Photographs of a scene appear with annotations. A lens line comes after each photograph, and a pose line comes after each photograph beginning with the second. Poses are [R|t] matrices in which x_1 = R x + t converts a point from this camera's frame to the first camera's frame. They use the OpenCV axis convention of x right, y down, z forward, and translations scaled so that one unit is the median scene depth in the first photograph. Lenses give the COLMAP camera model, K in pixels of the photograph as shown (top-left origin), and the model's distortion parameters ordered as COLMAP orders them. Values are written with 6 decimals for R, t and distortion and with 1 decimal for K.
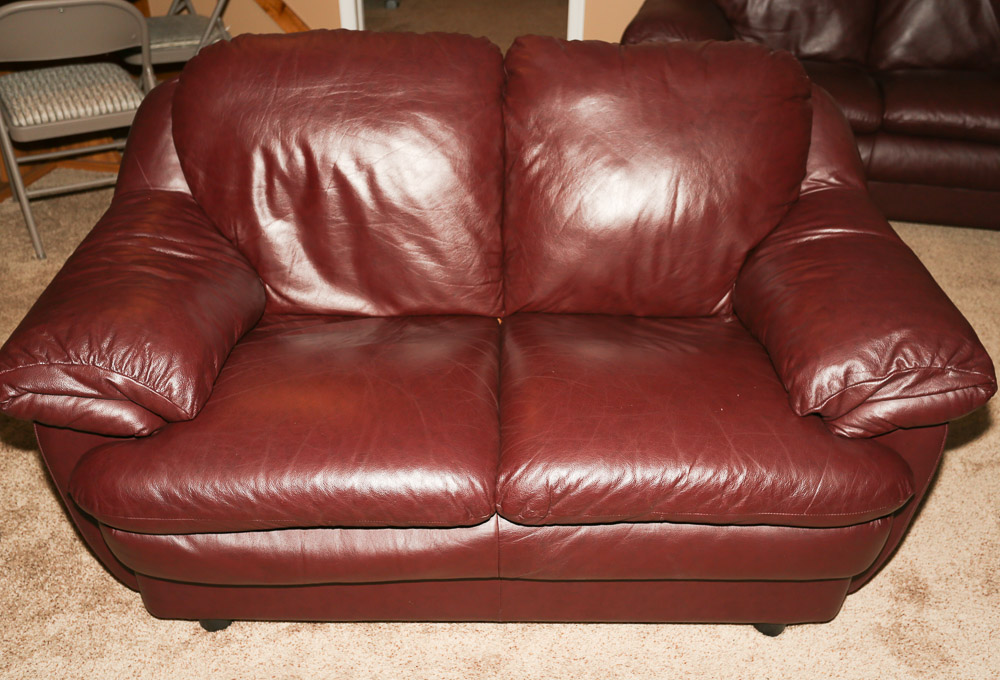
lens RADIAL K [[1005.7, 0, 500.0], [0, 1005.7, 340.0], [0, 0, 1]] dist [0.016515, 0.029075]
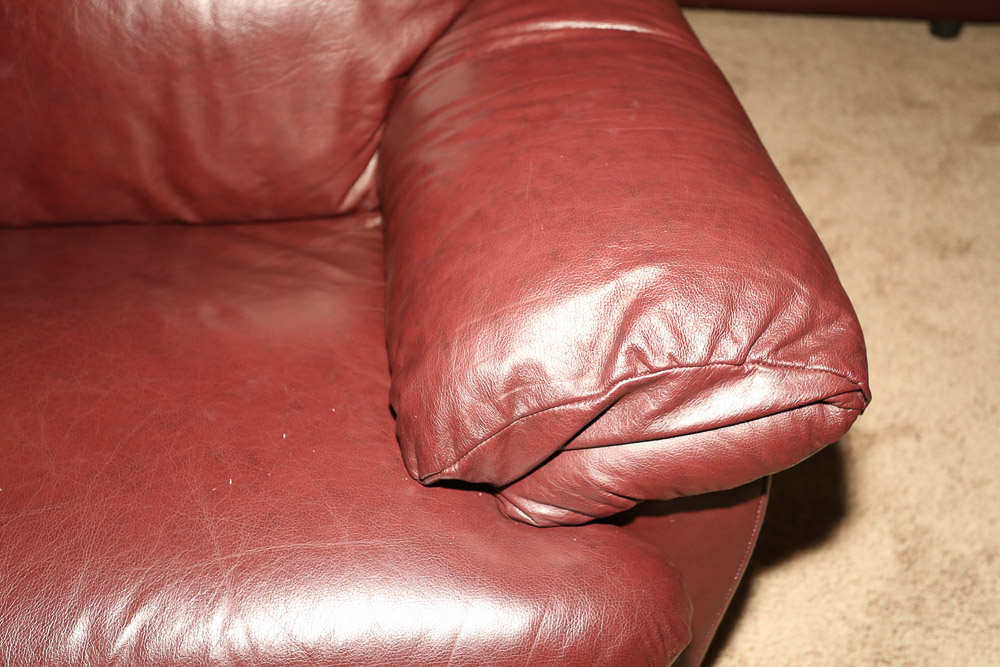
lens RADIAL K [[1101.4, 0, 500.0], [0, 1101.4, 333.5], [0, 0, 1]] dist [0.005153, 0.002113]
pose [[0.994983, -0.065604, 0.075533, 0.279722], [0.054265, 0.988168, 0.143454, -0.045874], [-0.084050, -0.138635, 0.986770, 0.518804]]
